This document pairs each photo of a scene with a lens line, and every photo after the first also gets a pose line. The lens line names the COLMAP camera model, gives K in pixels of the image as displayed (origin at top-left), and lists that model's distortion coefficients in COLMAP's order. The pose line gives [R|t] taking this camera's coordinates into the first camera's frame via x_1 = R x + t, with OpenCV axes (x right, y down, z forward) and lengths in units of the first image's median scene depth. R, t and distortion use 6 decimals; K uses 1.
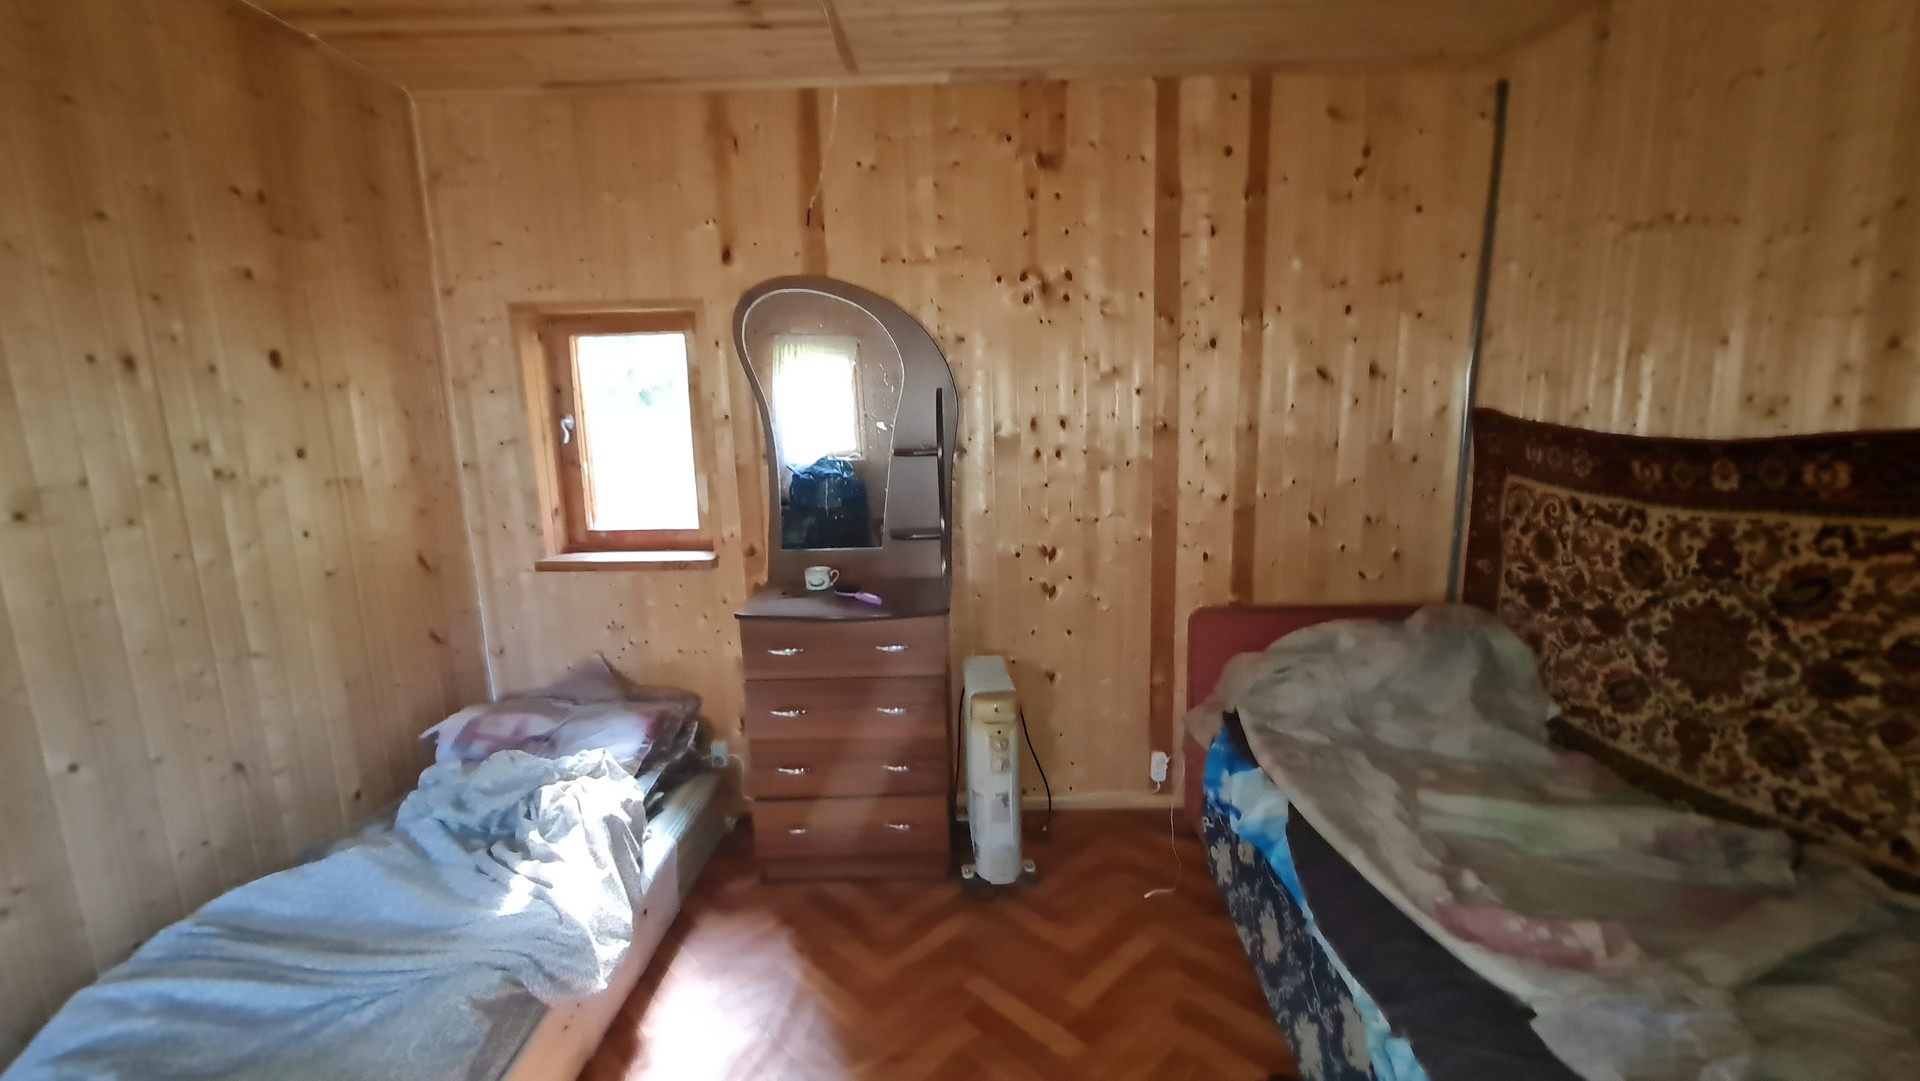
lens RADIAL K [[780.4, 0, 960.0], [0, 780.4, 540.5], [0, 0, 1]] dist [-0.006225, 0.000297]
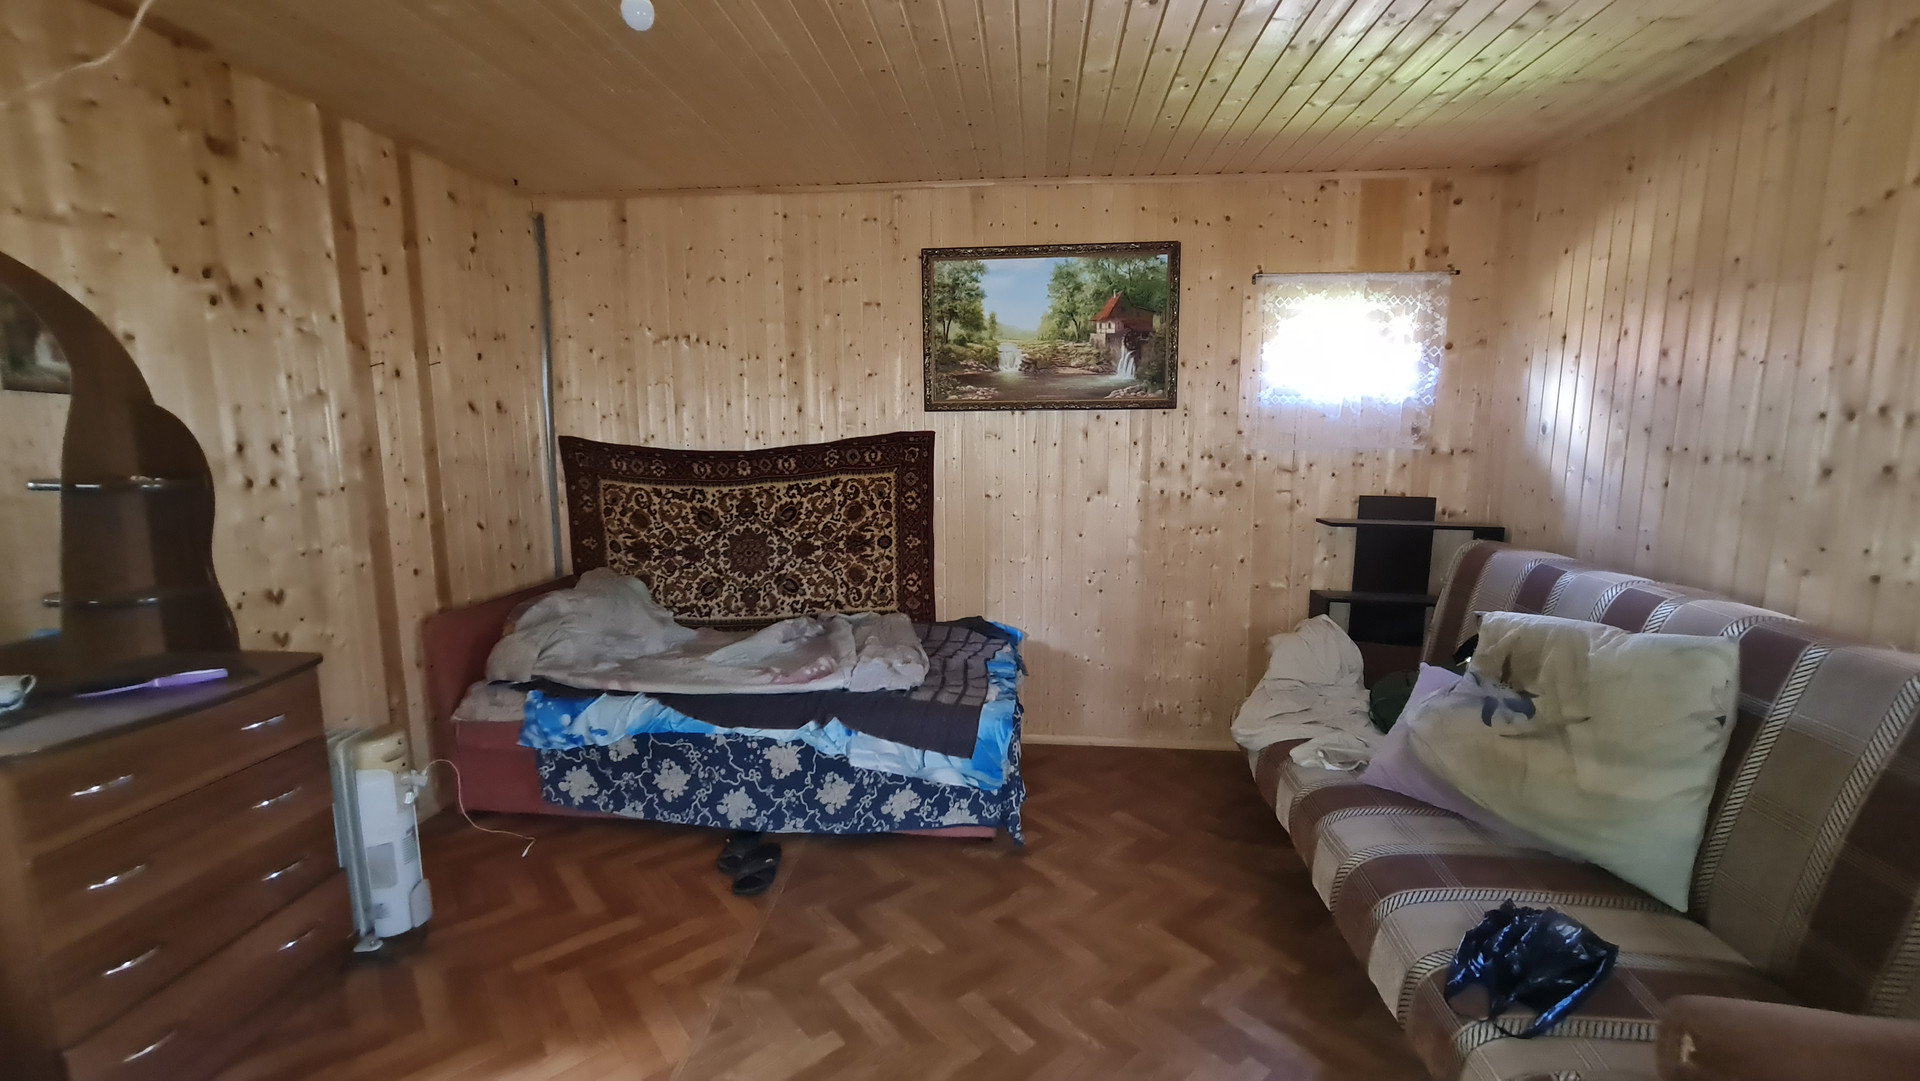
lens RADIAL K [[780.4, 0, 960.0], [0, 780.4, 540.5], [0, 0, 1]] dist [-0.006225, 0.000297]
pose [[0.074373, -0.117762, 0.990253, -0.864719], [0.166919, 0.980464, 0.104062, -0.010209], [-0.983162, 0.157552, 0.092577, 0.208299]]
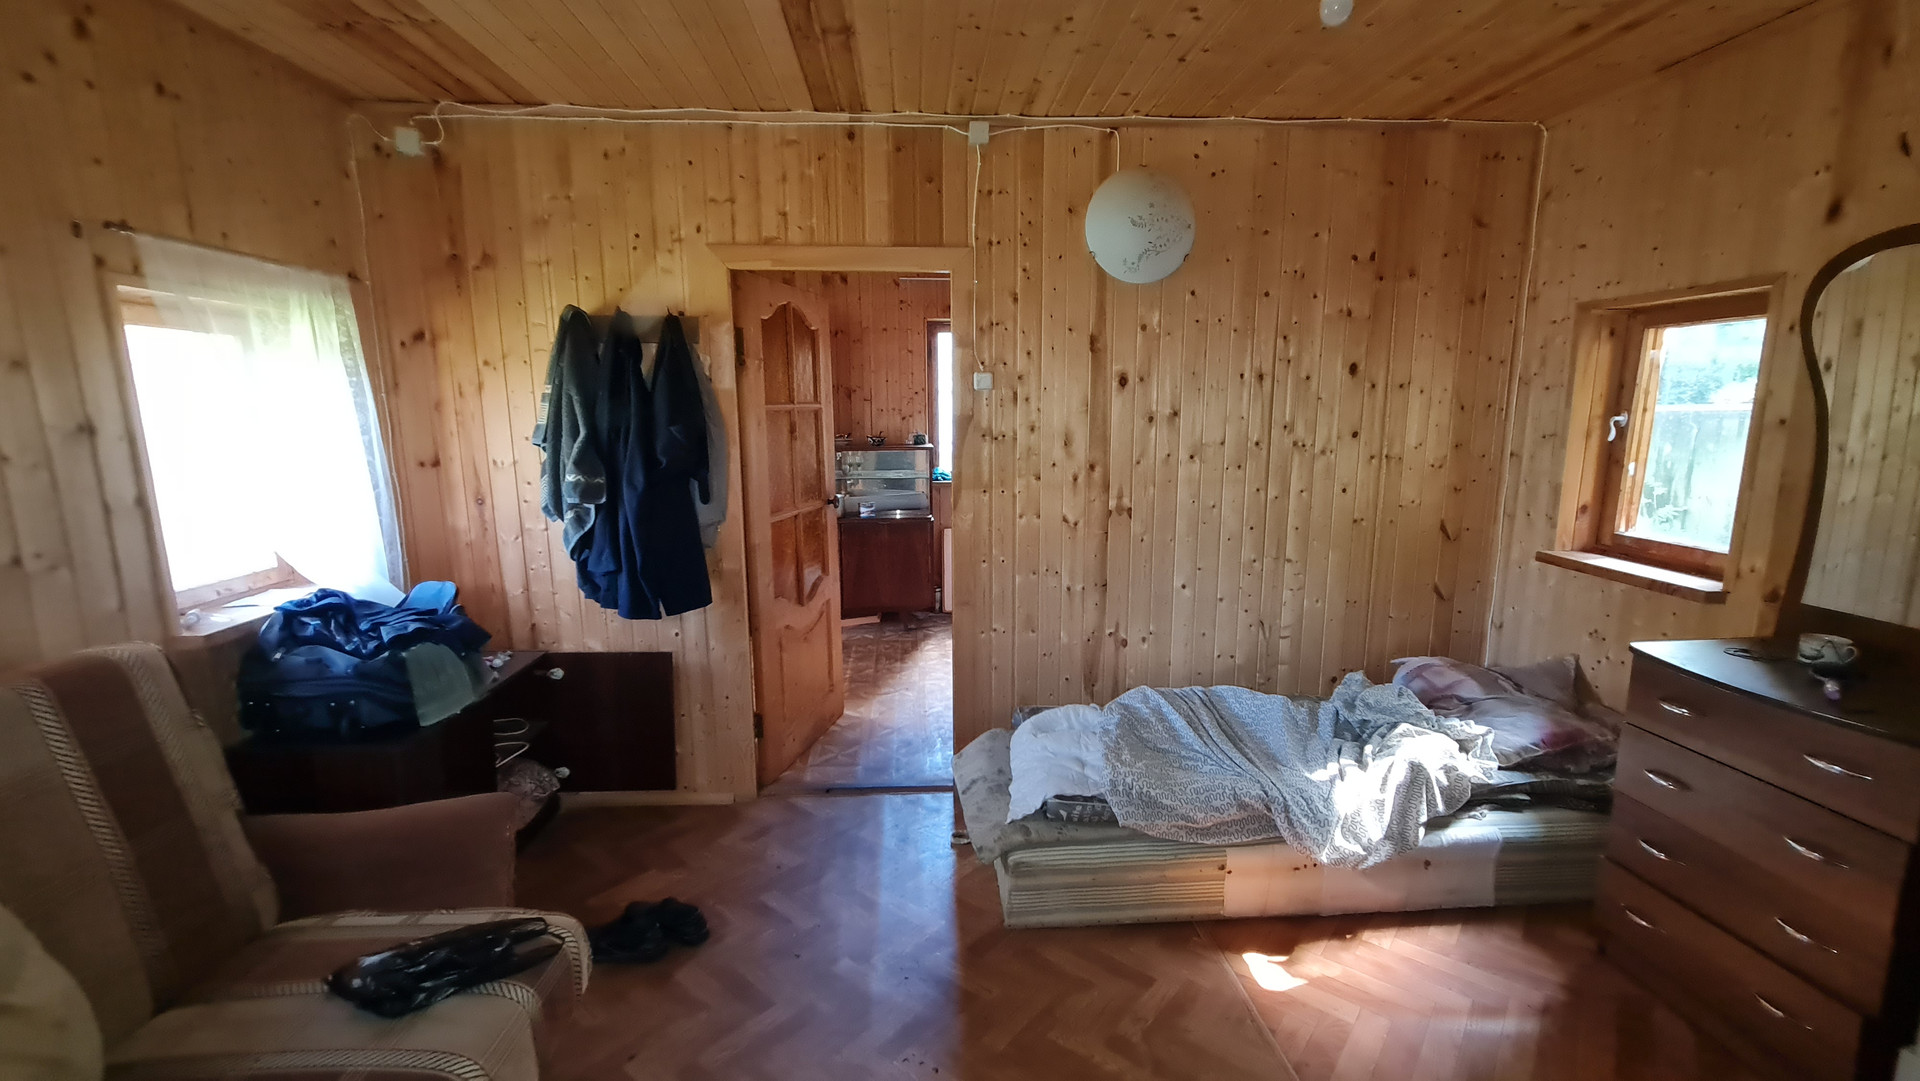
lens RADIAL K [[780.4, 0, 960.0], [0, 780.4, 540.5], [0, 0, 1]] dist [-0.006225, 0.000297]
pose [[0.080632, 0.191828, -0.978111, 0.515617], [-0.165316, 0.970289, 0.176666, -0.053834], [0.982939, 0.147452, 0.109948, 0.147968]]
